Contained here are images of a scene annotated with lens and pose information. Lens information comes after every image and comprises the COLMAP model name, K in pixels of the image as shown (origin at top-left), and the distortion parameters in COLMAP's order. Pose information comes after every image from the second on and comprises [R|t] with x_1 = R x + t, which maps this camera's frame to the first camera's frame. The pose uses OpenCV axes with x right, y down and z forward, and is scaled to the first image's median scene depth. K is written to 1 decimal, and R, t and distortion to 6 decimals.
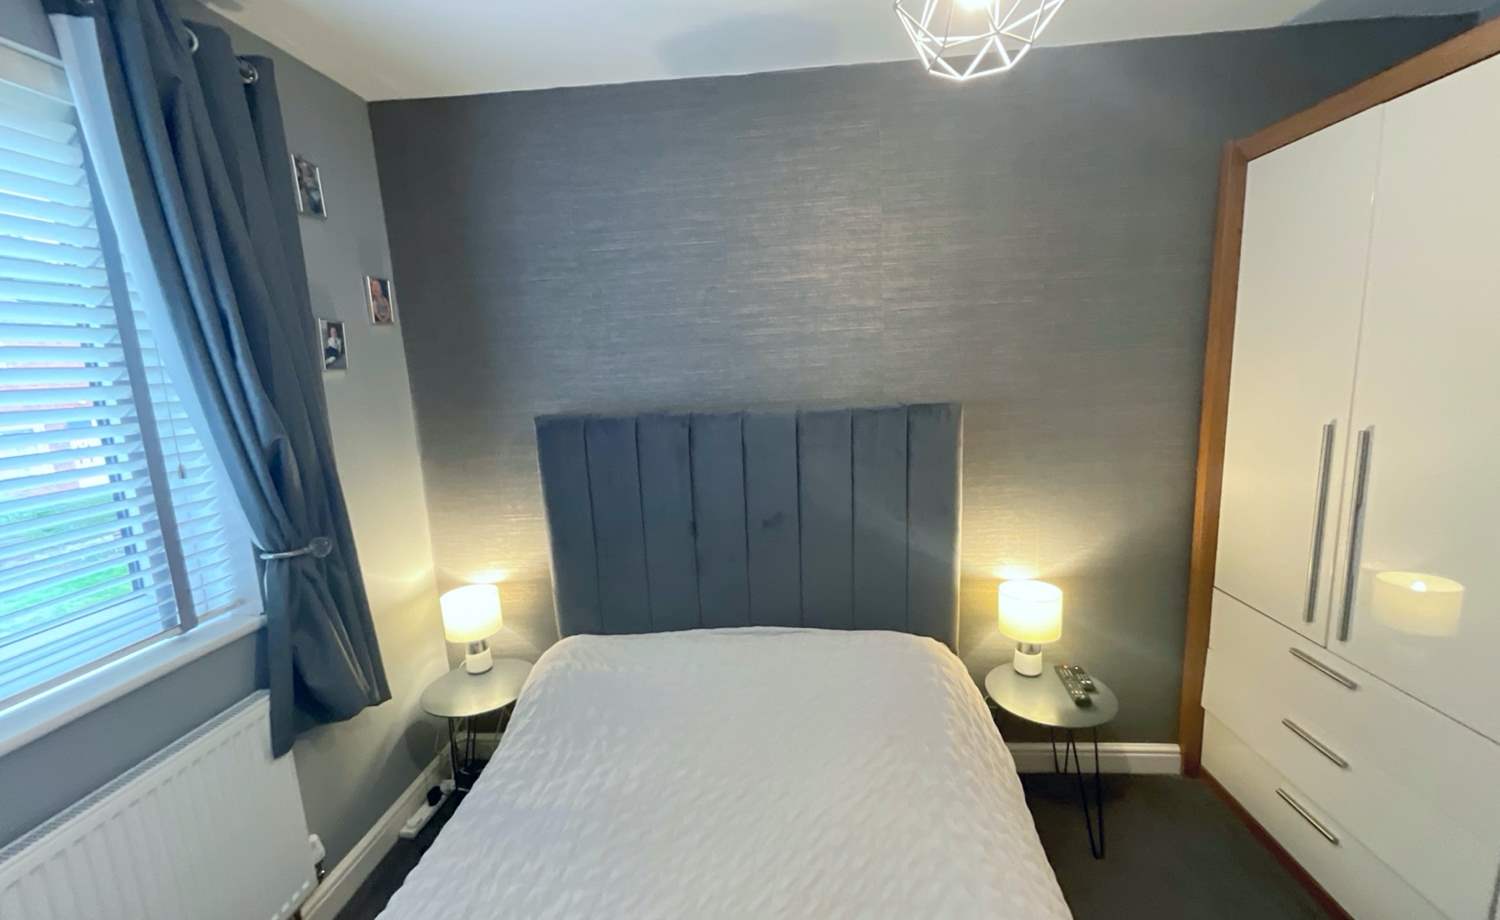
lens RADIAL K [[609.5, 0, 750.0], [0, 609.5, 460.0], [0, 0, 1]] dist [-0.005030, -0.000068]
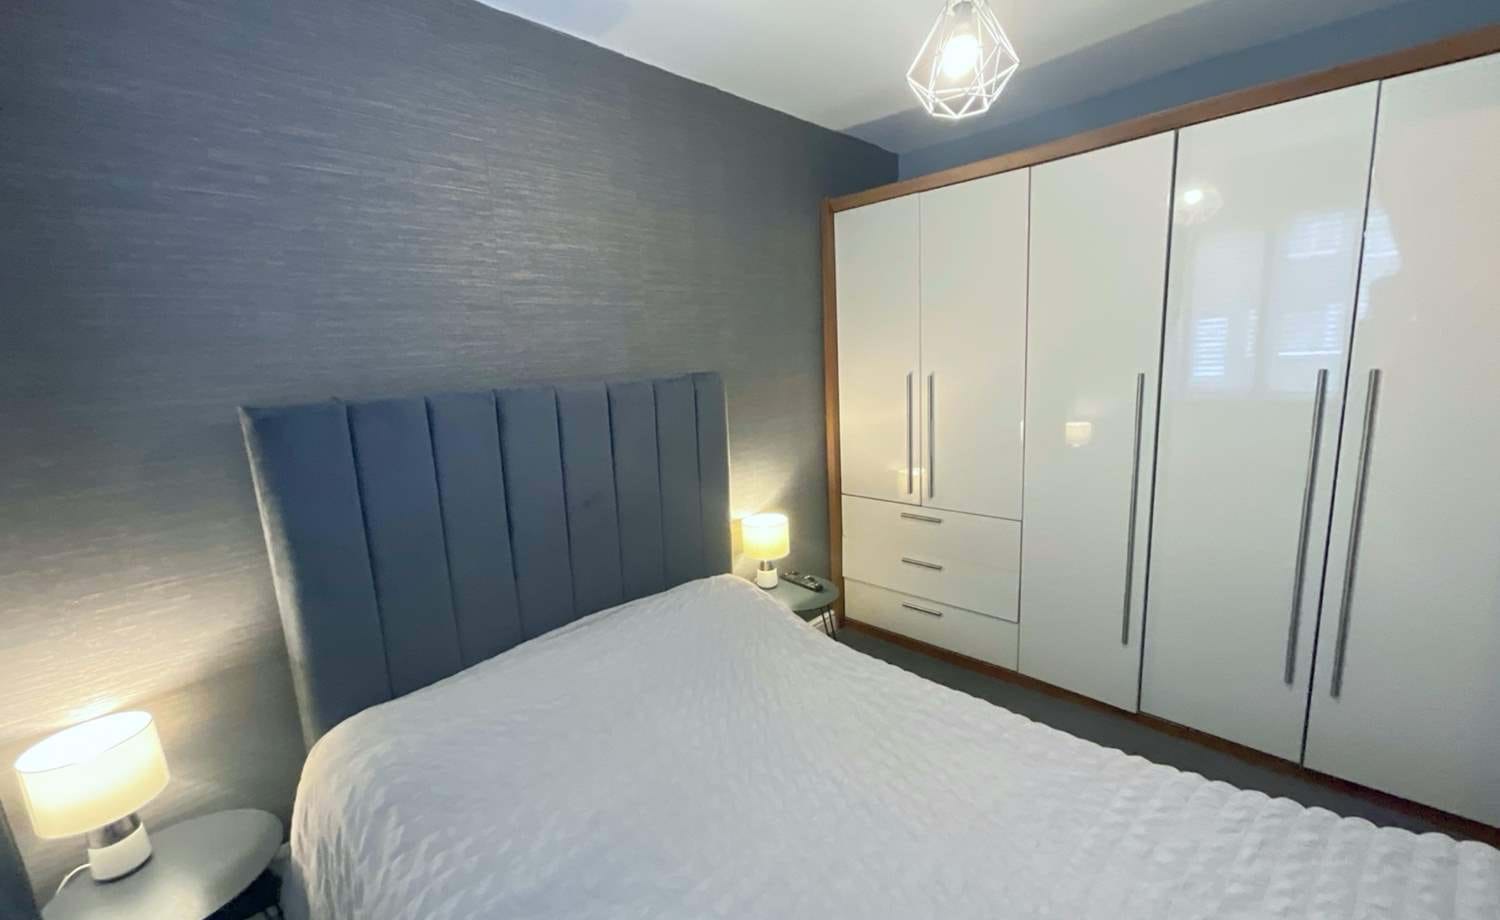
lens RADIAL K [[598.6, 0, 750.0], [0, 598.6, 460.0], [0, 0, 1]] dist [0.001280, 0.000229]
pose [[0.646541, -0.122191, 0.753030, -0.497602], [0.146516, 0.988602, 0.034619, 0.042965], [-0.748677, 0.087948, 0.657075, 0.192758]]
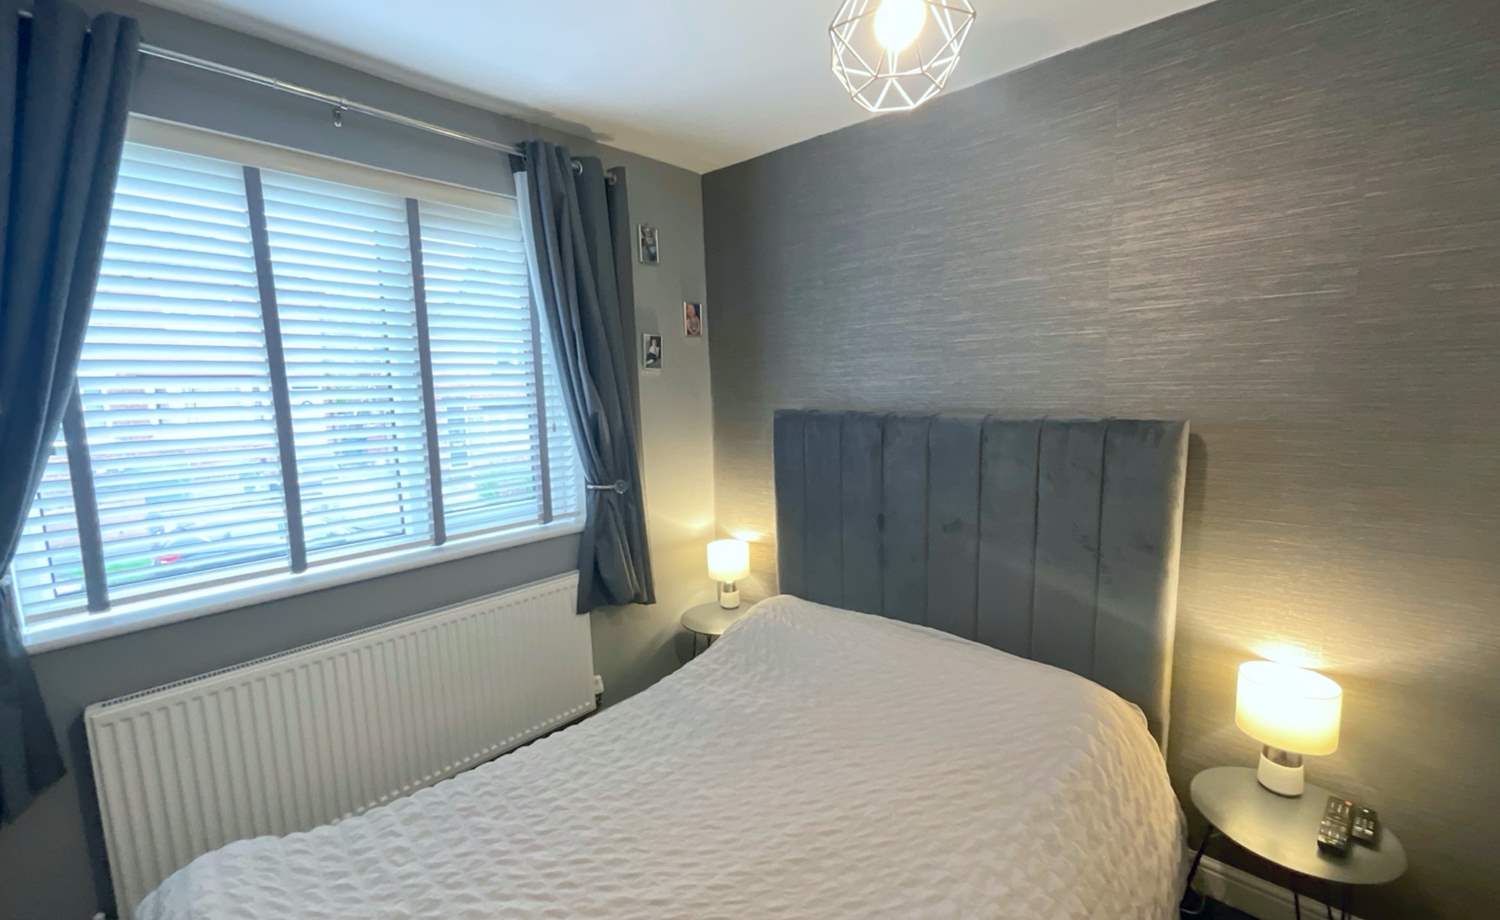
lens RADIAL K [[609.5, 0, 750.0], [0, 609.5, 460.0], [0, 0, 1]] dist [-0.005030, -0.000068]
pose [[0.791042, 0.106954, -0.602340, 0.364020], [-0.112661, 0.993227, 0.028406, -0.000049], [0.601299, 0.045390, 0.797734, -0.005665]]
